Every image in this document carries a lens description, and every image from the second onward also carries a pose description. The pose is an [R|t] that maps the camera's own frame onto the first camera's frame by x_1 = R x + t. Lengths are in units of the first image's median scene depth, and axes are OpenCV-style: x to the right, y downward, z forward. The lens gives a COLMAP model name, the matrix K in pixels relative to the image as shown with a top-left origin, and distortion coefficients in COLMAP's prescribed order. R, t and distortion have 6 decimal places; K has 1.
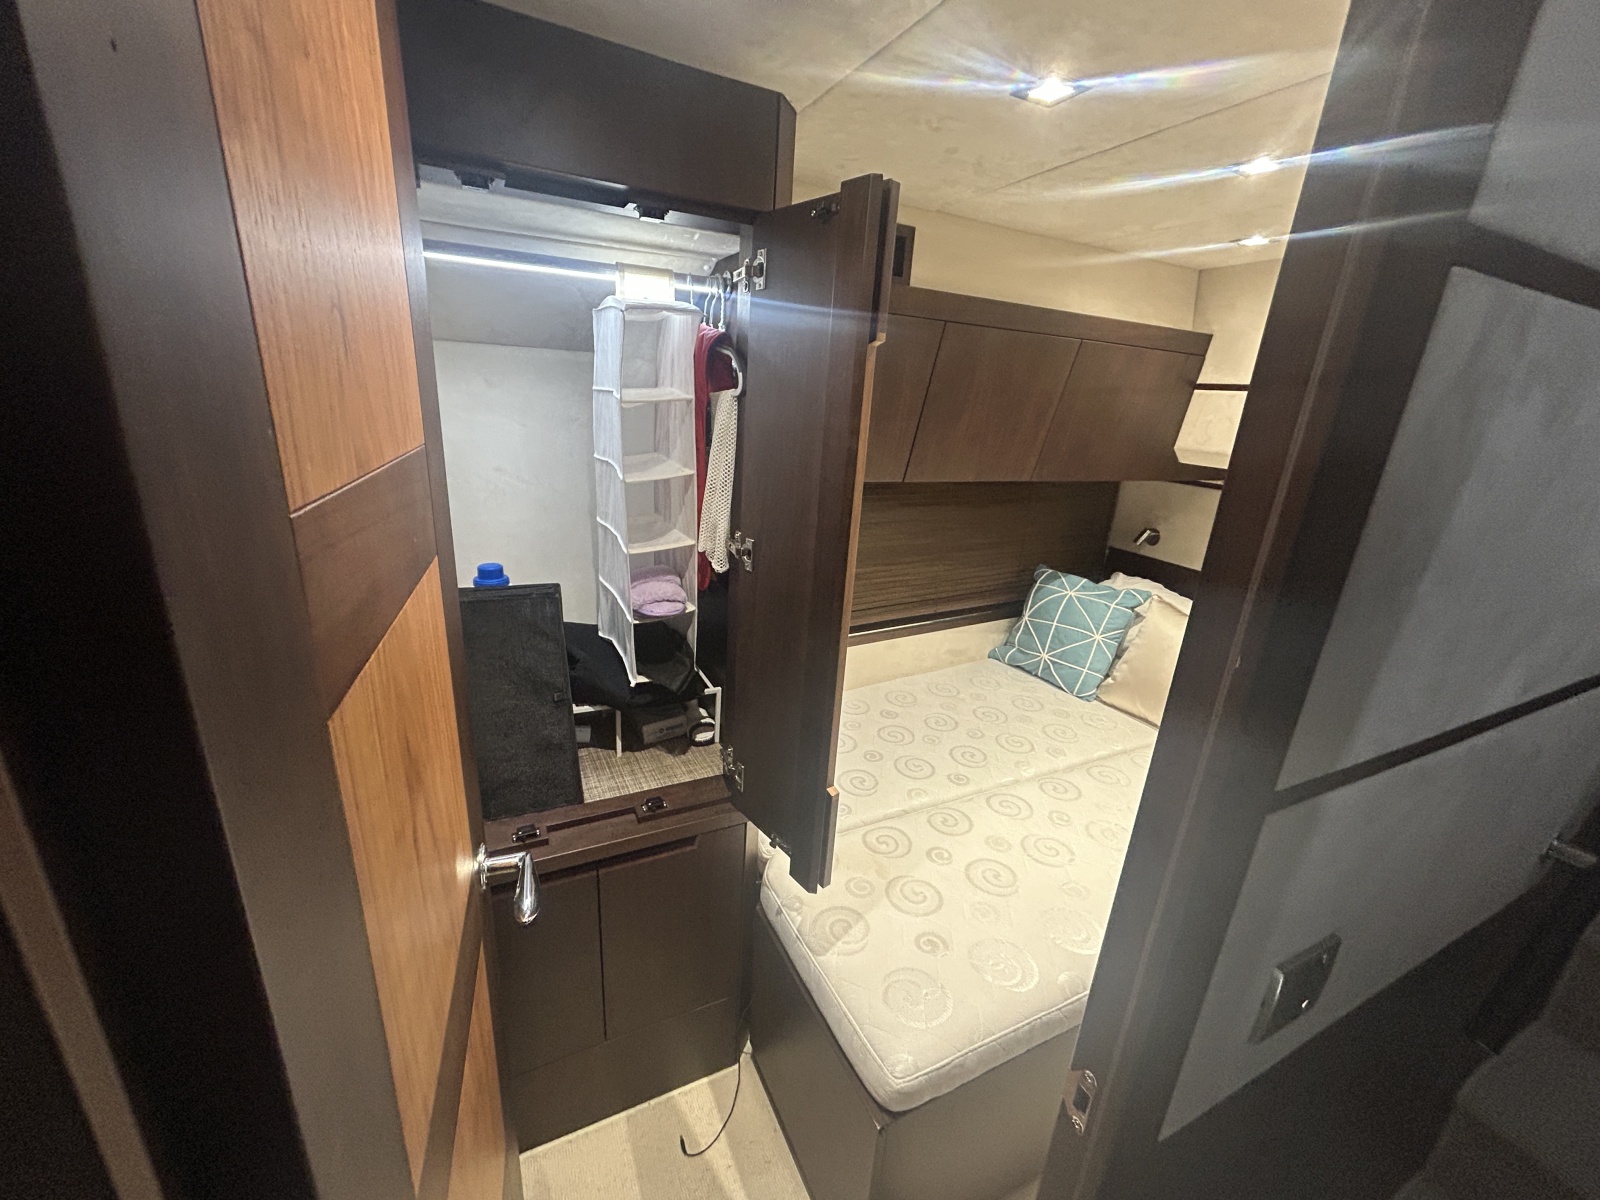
lens RADIAL K [[643.6, 0, 801.2], [0, 643.6, 600.7], [0, 0, 1]] dist [-0.001097, -0.000567]
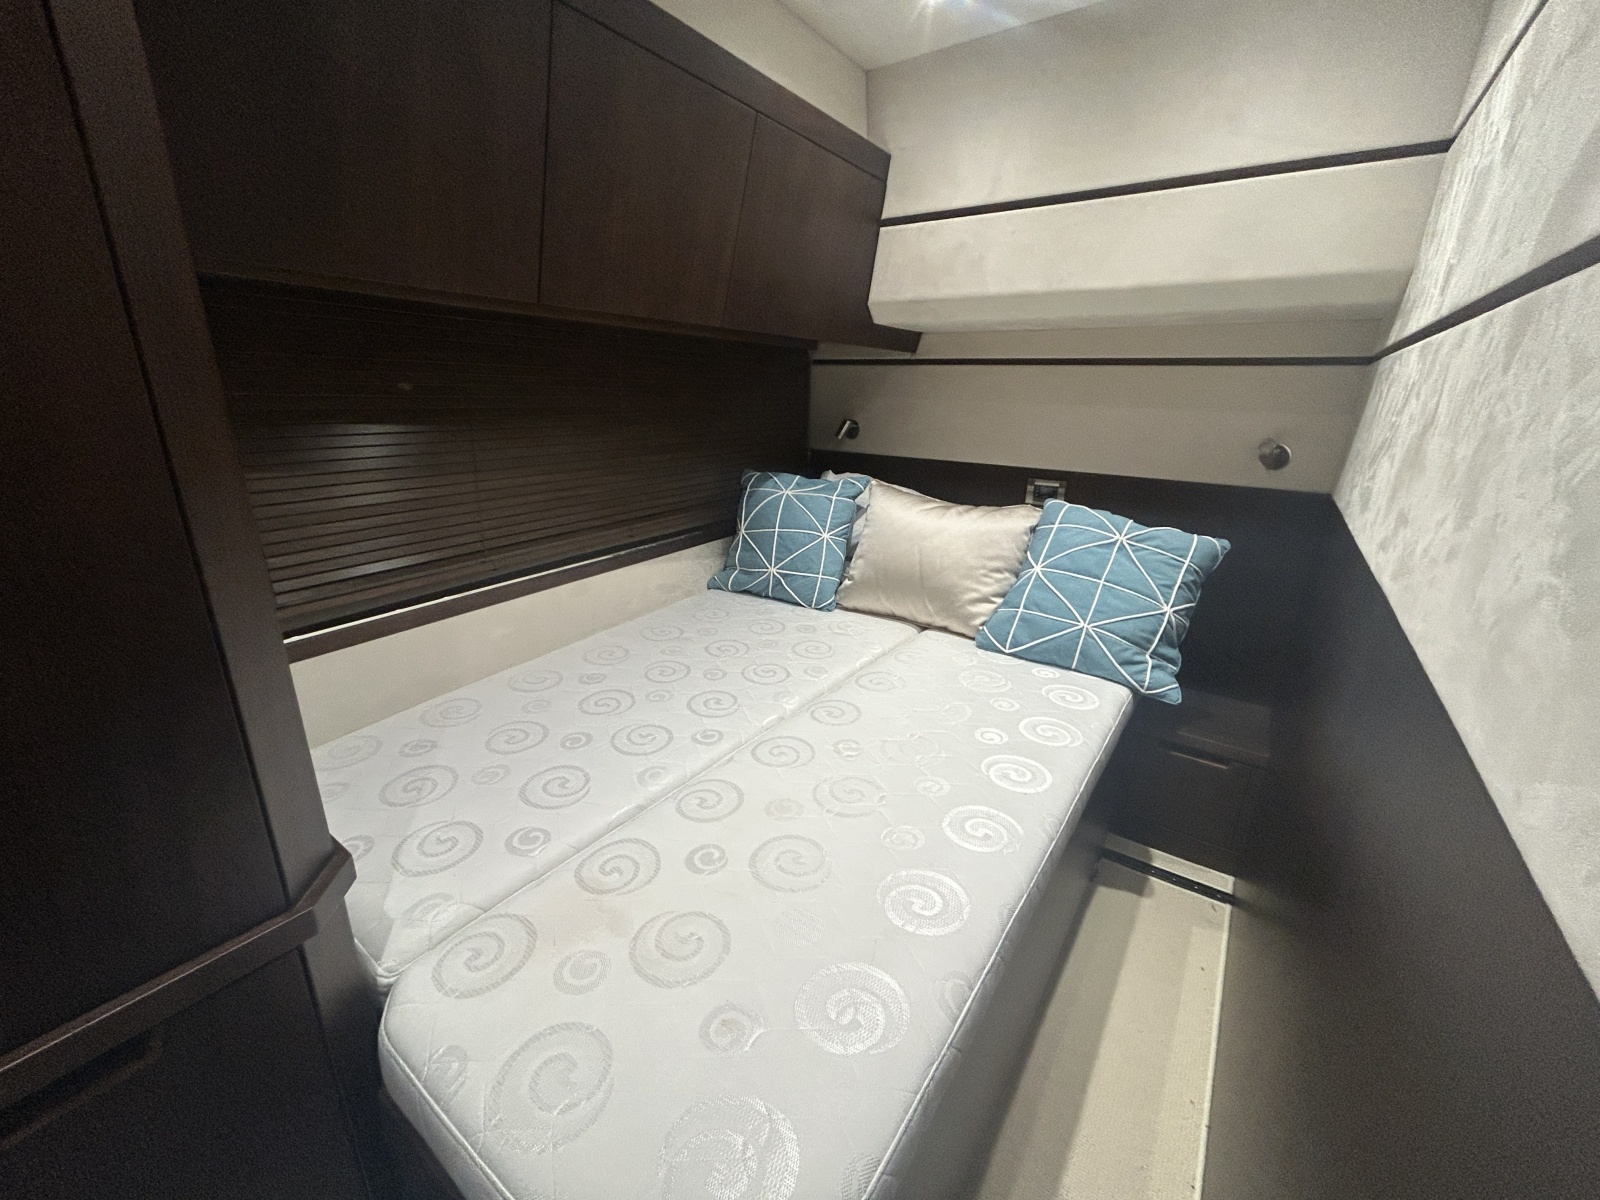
lens RADIAL K [[643.6, 0, 800.8], [0, 643.6, 600.0], [0, 0, 1]] dist [-0.001097, -0.000567]
pose [[0.882145, -0.186291, 0.432570, 0.045020], [0.173845, 0.982384, 0.068550, 0.076580], [-0.437720, 0.014729, 0.898991, 0.246709]]
